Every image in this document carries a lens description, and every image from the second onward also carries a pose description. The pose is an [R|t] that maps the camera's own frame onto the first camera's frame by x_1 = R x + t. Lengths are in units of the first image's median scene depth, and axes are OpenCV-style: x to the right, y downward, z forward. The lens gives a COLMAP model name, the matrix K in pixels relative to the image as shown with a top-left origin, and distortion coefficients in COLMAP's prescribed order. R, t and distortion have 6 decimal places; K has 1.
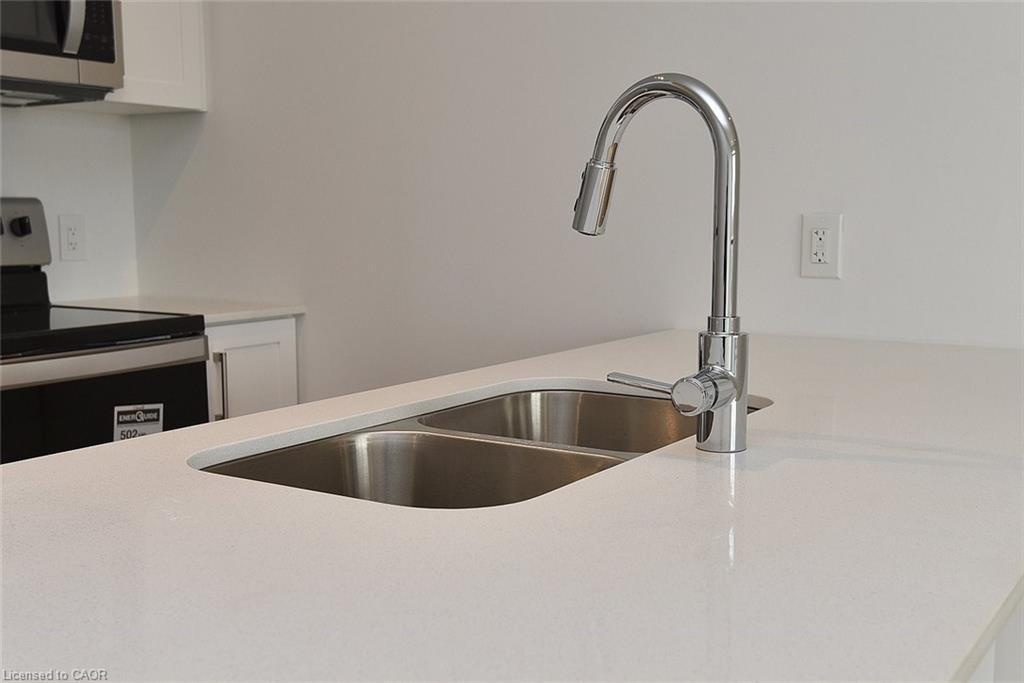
lens RADIAL K [[1162.0, 0, 512.0], [0, 1162.0, 341.5], [0, 0, 1]] dist [0.091532, -0.002440]
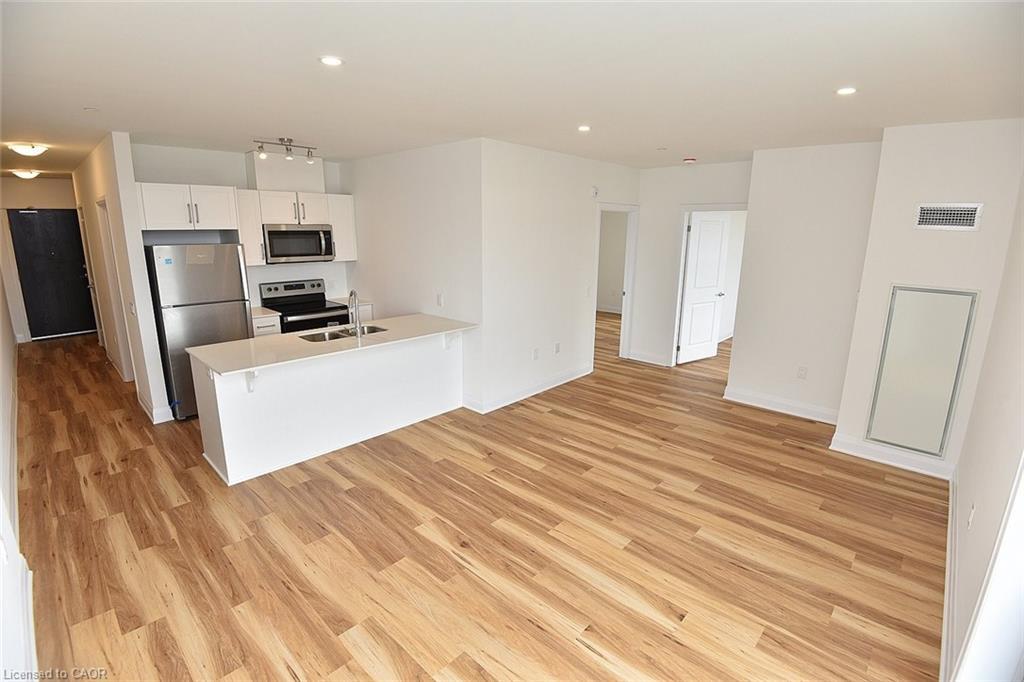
lens RADIAL K [[472.5, 0, 515.5], [0, 472.5, 338.2], [0, 0, 1]] dist [-0.018200, -0.016487]
pose [[0.984749, 0.051678, -0.166130, 0.814682], [-0.032402, 0.992637, 0.116712, -0.143469], [0.170938, -0.109549, 0.979173, -0.918154]]
